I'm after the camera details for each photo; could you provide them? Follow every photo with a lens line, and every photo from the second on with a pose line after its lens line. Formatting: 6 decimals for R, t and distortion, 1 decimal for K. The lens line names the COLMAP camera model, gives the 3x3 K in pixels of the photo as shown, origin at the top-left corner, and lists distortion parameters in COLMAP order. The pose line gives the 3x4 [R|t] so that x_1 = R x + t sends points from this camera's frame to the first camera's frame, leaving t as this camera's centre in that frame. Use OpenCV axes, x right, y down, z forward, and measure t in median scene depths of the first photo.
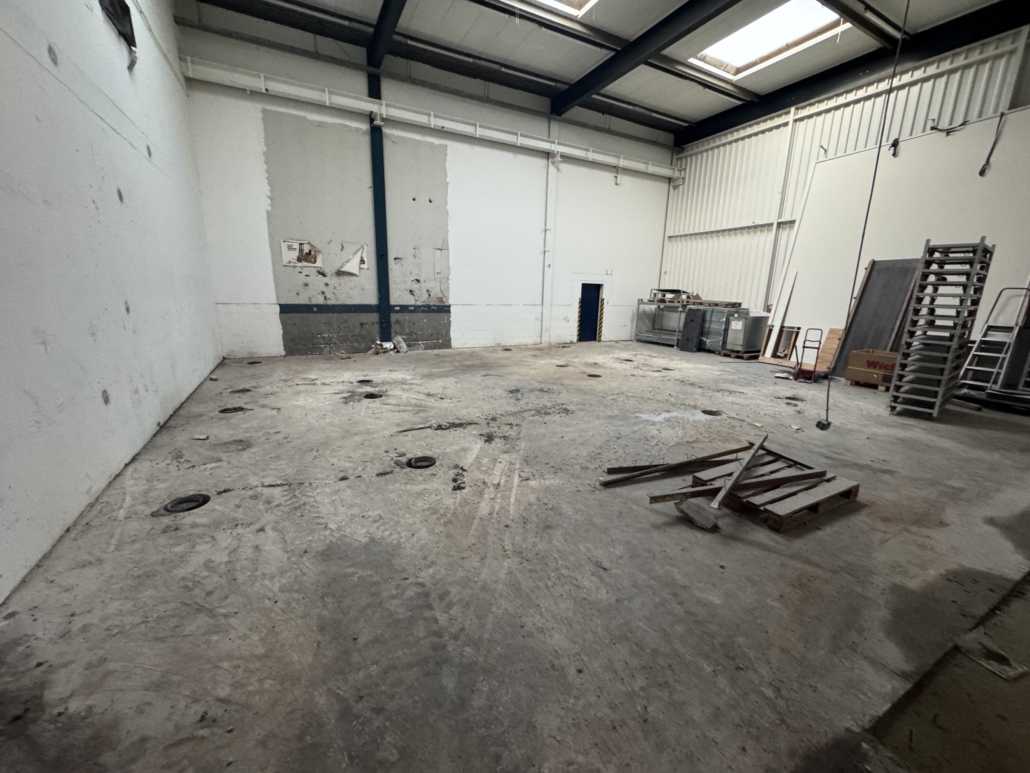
lens RADIAL K [[411.6, 0, 515.3], [0, 411.6, 385.7], [0, 0, 1]] dist [-0.001946, 0.000155]
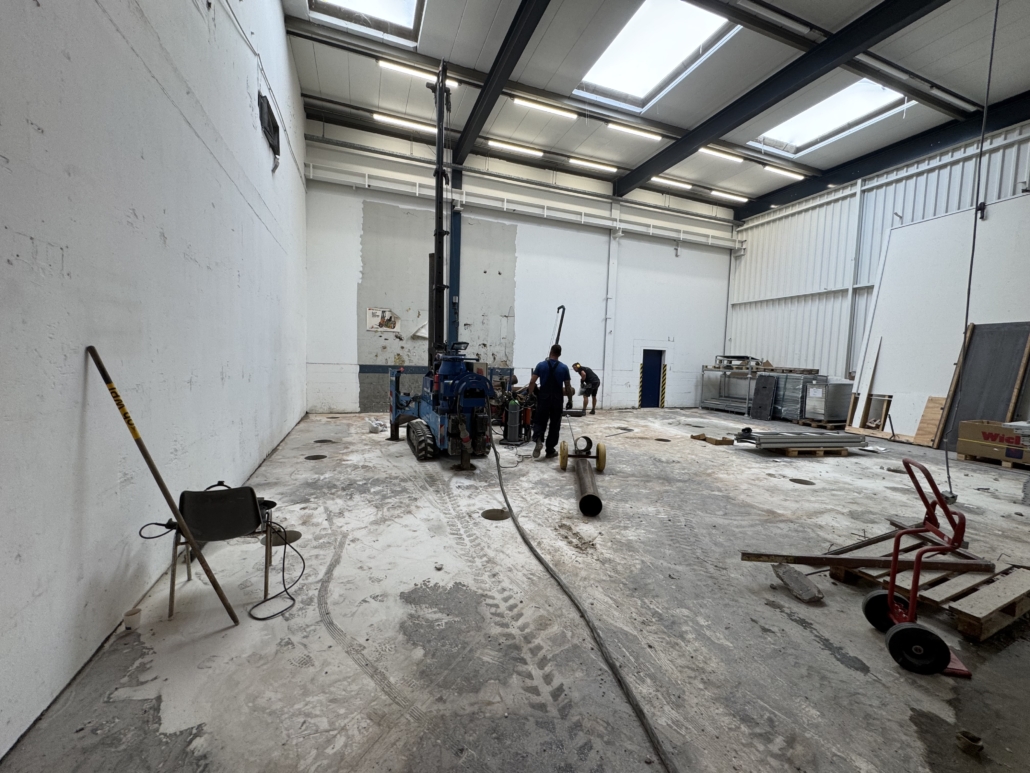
lens RADIAL K [[411.6, 0, 514.7], [0, 411.6, 385.3], [0, 0, 1]] dist [-0.001946, 0.000155]
pose [[0.991748, 0.016510, -0.127133, -0.026183], [-0.037326, 0.985896, -0.163144, 0.016432], [0.122647, 0.166543, 0.978377, -0.004662]]
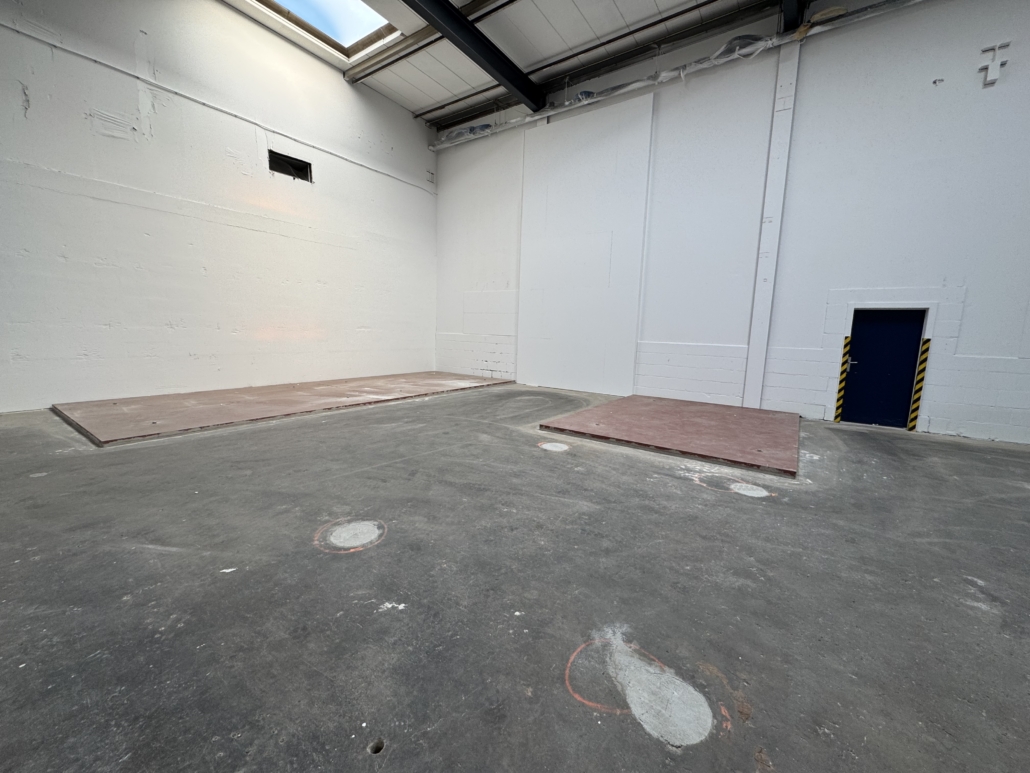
lens RADIAL K [[411.6, 0, 516.8], [0, 411.6, 384.7], [0, 0, 1]] dist [-0.001946, 0.000155]
pose [[0.453135, 0.108381, -0.884829, 0.570295], [-0.223804, 0.974623, 0.004766, -0.084241], [0.862891, 0.195868, 0.465891, 0.546093]]
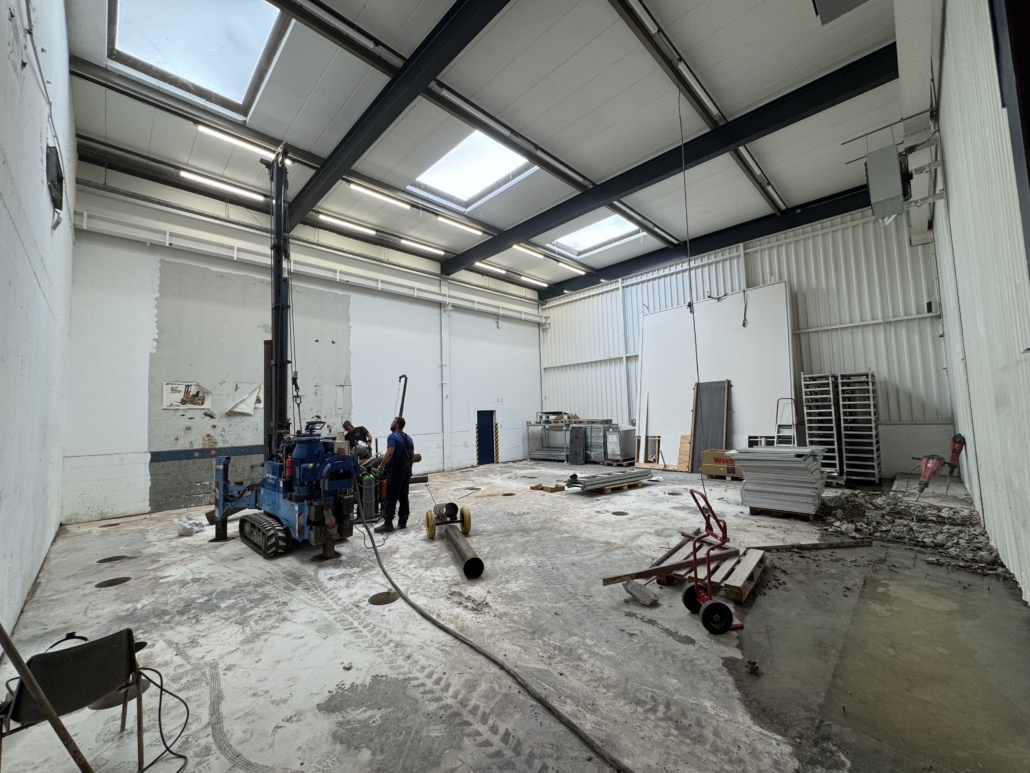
lens RADIAL K [[411.6, 0, 515.5], [0, 411.6, 385.4], [0, 0, 1]] dist [-0.001946, 0.000155]
pose [[0.953986, -0.034204, 0.297895, -0.082872], [0.121917, 0.951893, -0.281133, 0.007412], [-0.273948, 0.304516, 0.912262, -0.053128]]
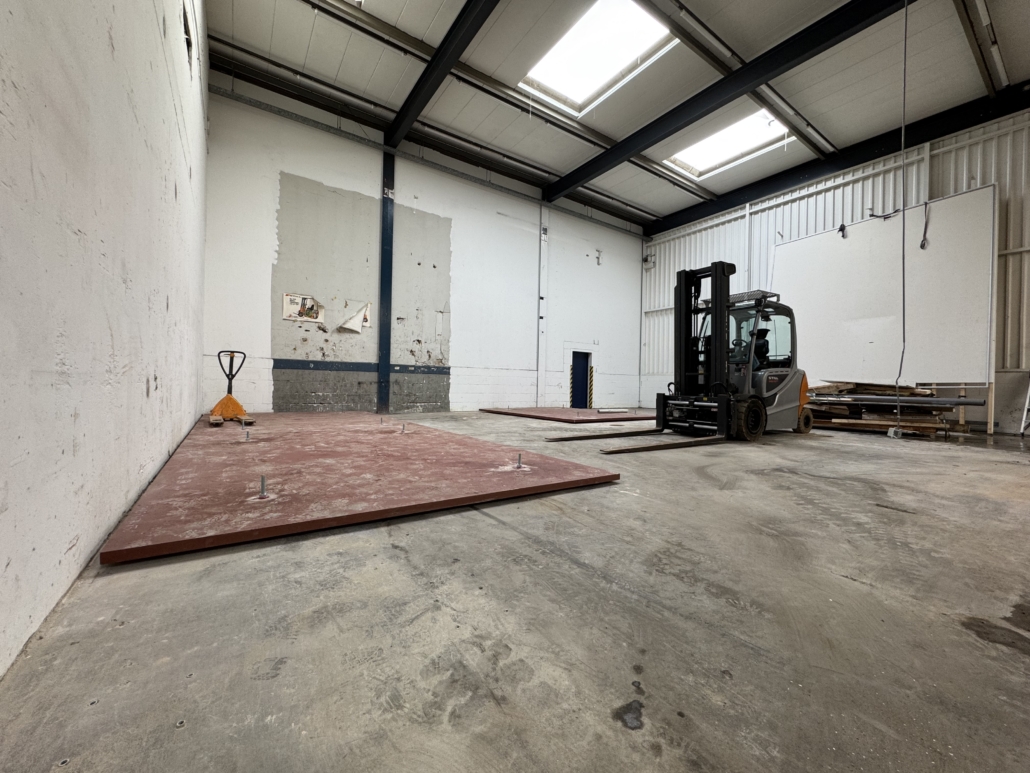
lens RADIAL K [[411.6, 0, 515.0], [0, 411.6, 385.1], [0, 0, 1]] dist [-0.001946, 0.000155]
pose [[0.992997, -0.004254, 0.118064, -0.135280], [0.030792, 0.974130, -0.223882, 0.078044], [-0.114057, 0.225950, 0.967439, 0.052782]]
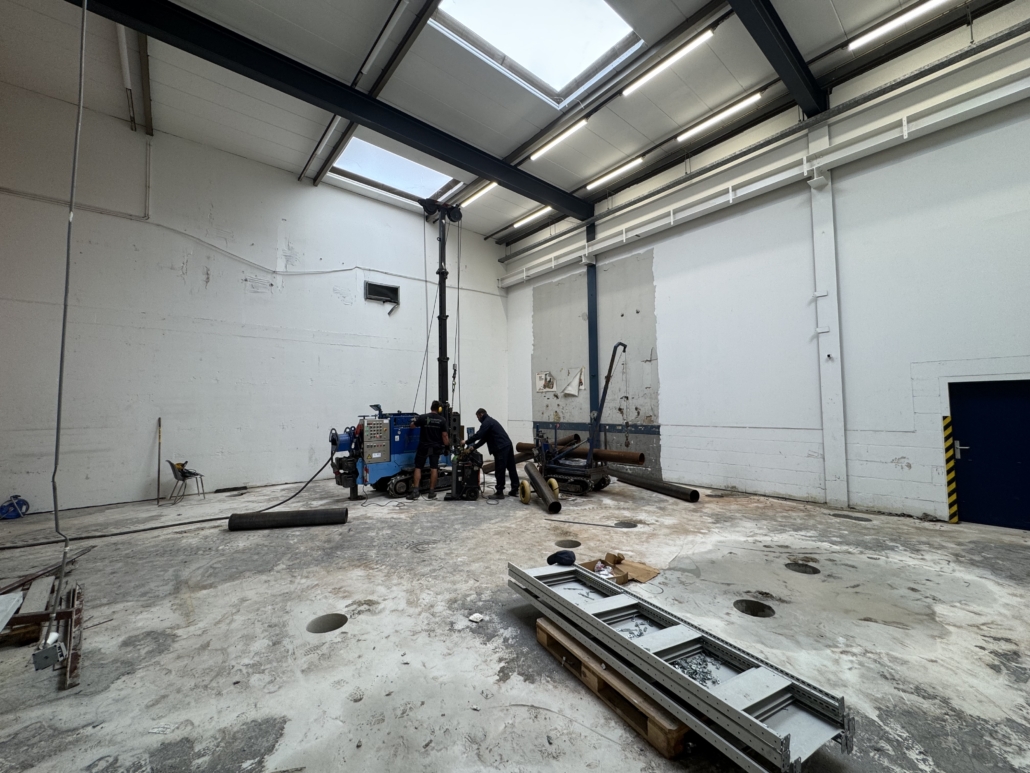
lens RADIAL K [[411.6, 0, 515.0], [0, 411.6, 384.6], [0, 0, 1]] dist [-0.001946, 0.000155]
pose [[0.208316, -0.079304, -0.974841, 0.640082], [-0.208422, 0.970215, -0.123466, -0.129750], [0.955597, 0.228898, 0.185583, 0.636047]]
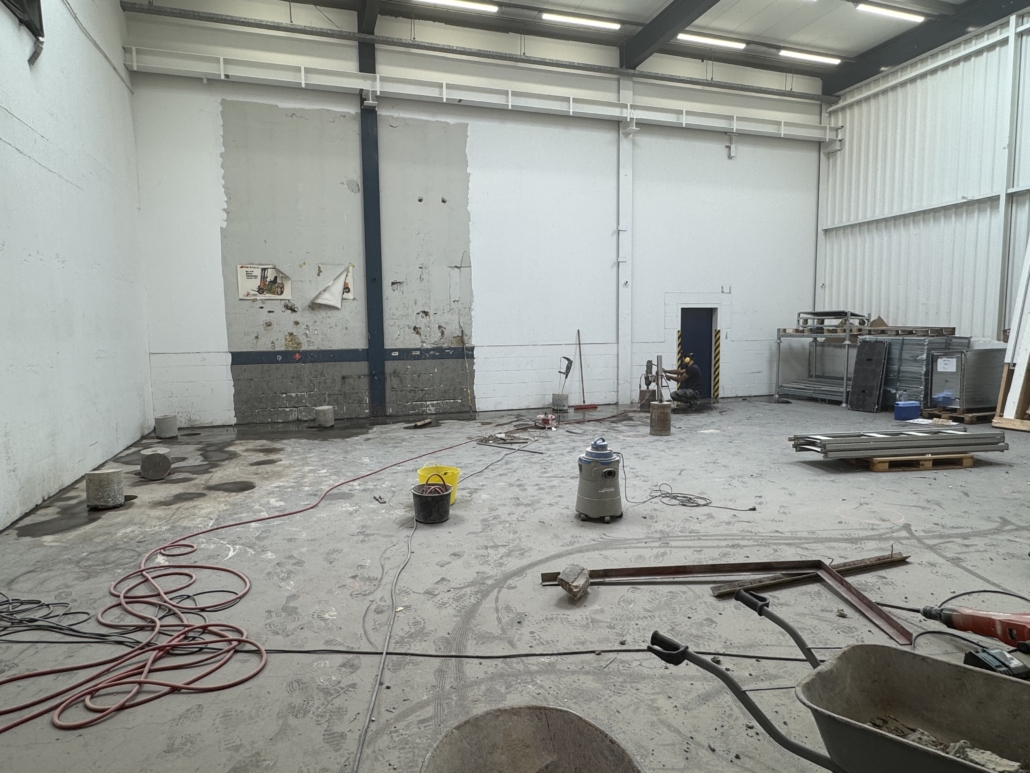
lens RADIAL K [[625.0, 0, 509.9], [0, 625.0, 387.5], [0, 0, 1]] dist [-0.003577, 0.002077]
pose [[0.985326, -0.020482, -0.169449, 0.080420], [-0.002446, 0.990978, -0.134002, 0.006466], [0.170665, 0.132451, 0.976386, 0.028318]]
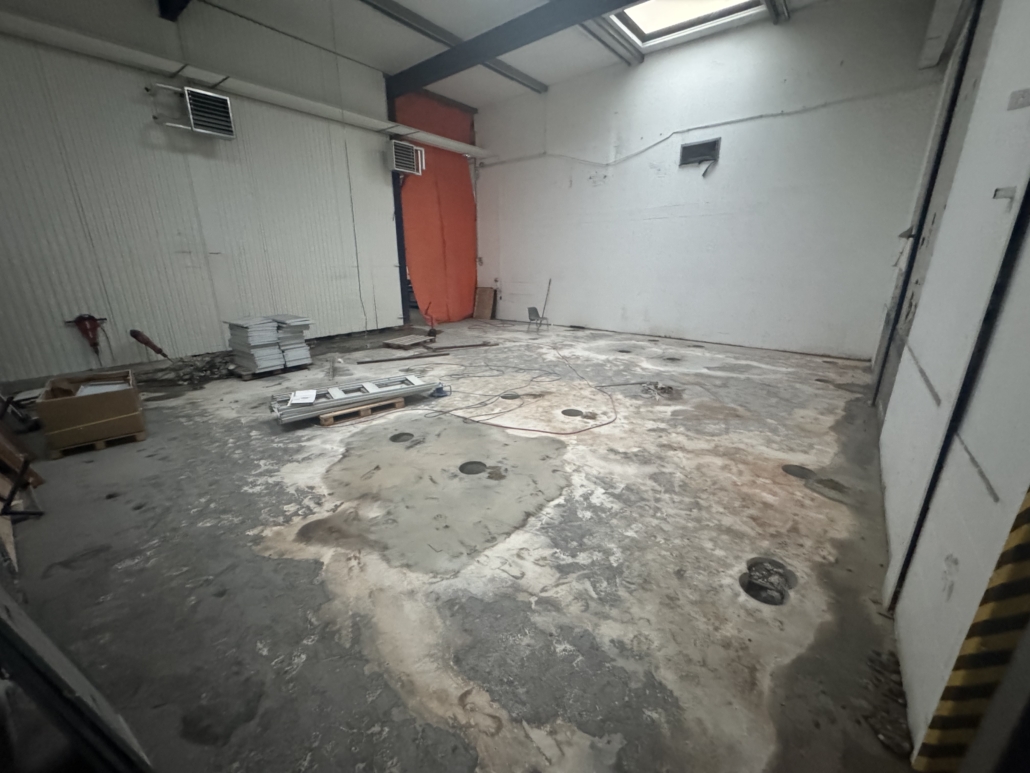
lens RADIAL K [[411.6, 0, 516.9], [0, 411.6, 382.3], [0, 0, 1]] dist [-0.001946, 0.000155]
pose [[-0.918333, 0.091618, -0.385059, 0.403014], [-0.110214, 0.875176, 0.471084, -0.351798], [0.380154, 0.475051, -0.793605, 1.346769]]
